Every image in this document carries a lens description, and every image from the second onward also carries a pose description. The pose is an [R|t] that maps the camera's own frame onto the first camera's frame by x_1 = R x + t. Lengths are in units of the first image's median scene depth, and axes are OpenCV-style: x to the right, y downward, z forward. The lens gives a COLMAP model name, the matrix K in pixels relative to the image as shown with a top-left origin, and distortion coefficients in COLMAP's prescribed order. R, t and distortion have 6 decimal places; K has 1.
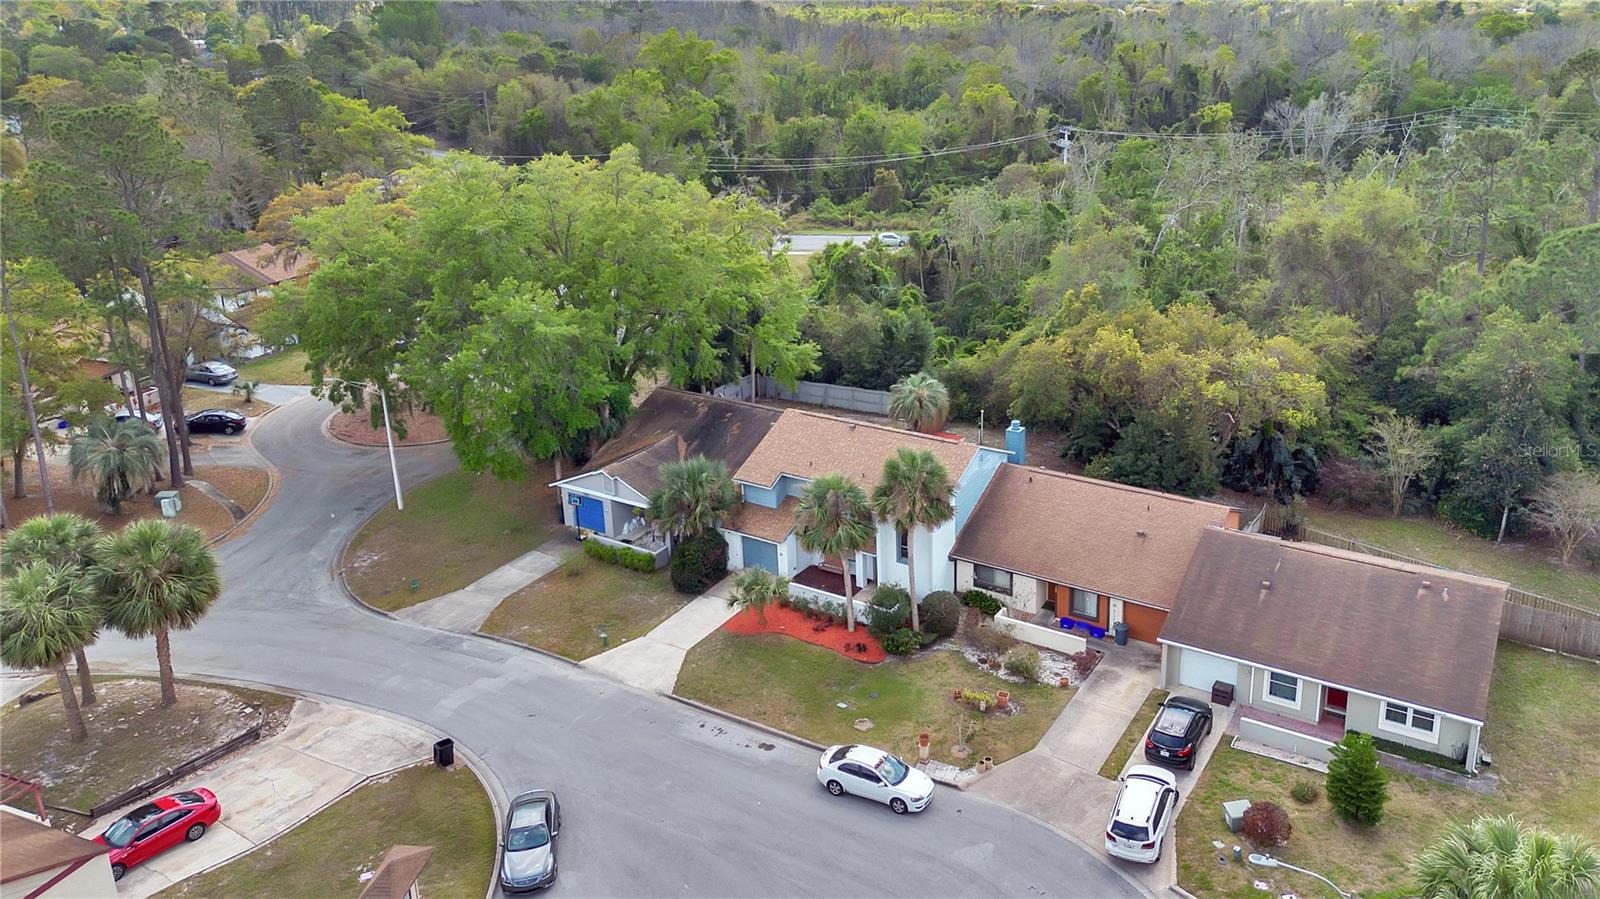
lens RADIAL K [[1215.5, 0, 852.7], [0, 1215.5, 527.0], [0, 0, 1]] dist [0.059936, -0.000969]
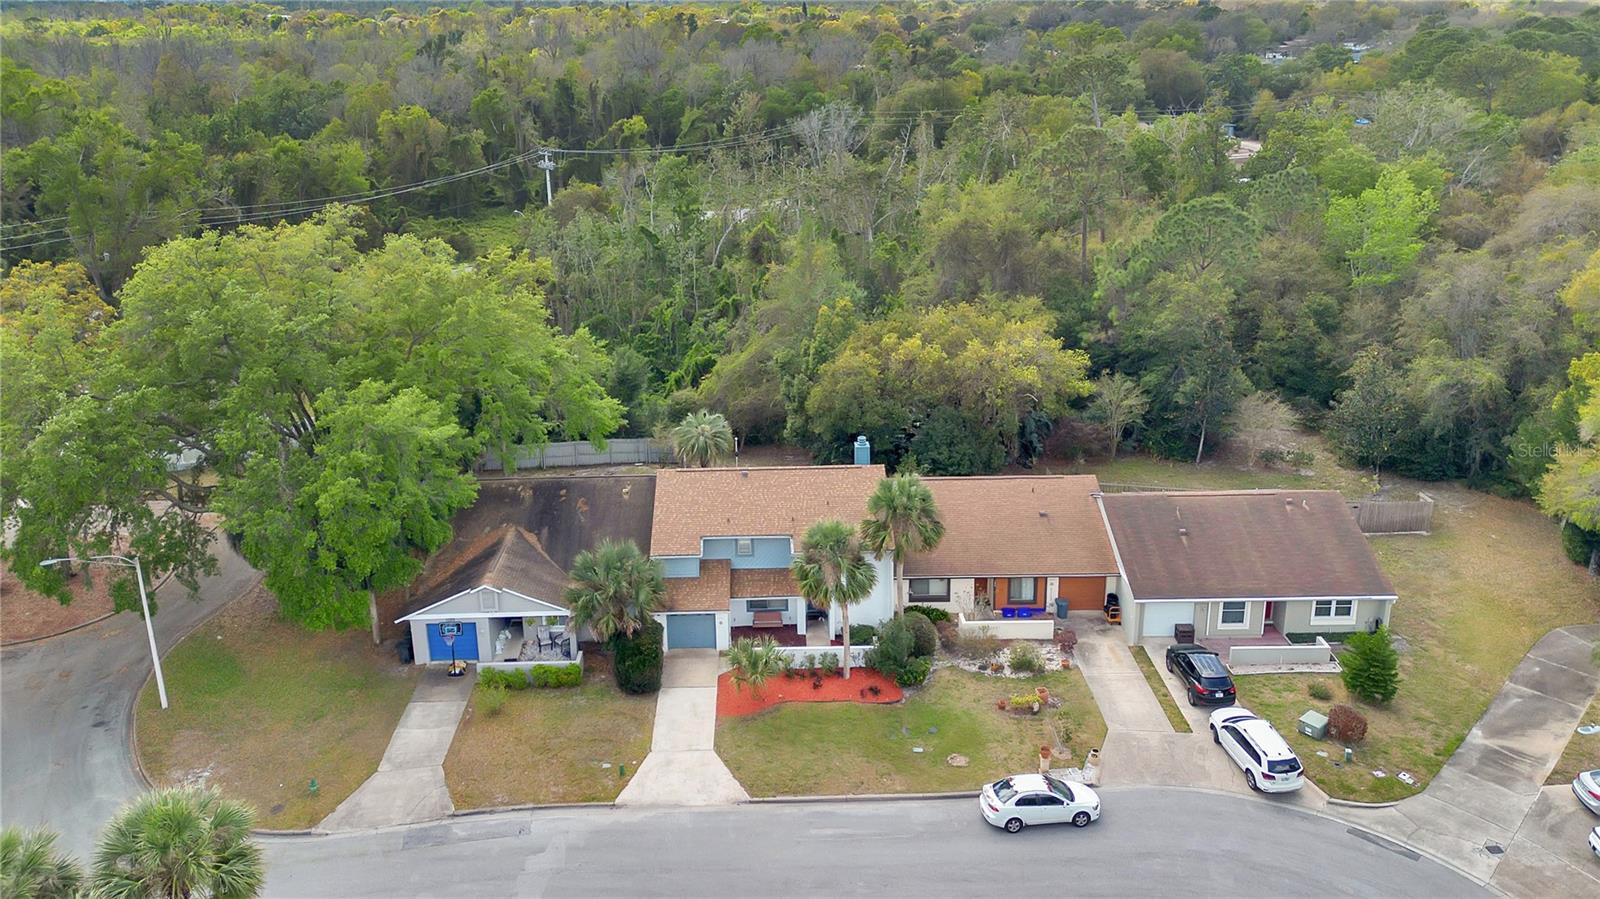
lens RADIAL K [[1252.7, 0, 800.0], [0, 1252.7, 449.5], [0, 0, 1]] dist [0.053099, -0.004159]
pose [[0.841052, -0.192354, 0.505599, -0.506273], [0.226027, 0.974106, -0.005394, -0.094757], [-0.491470, 0.118815, 0.862752, 0.139585]]
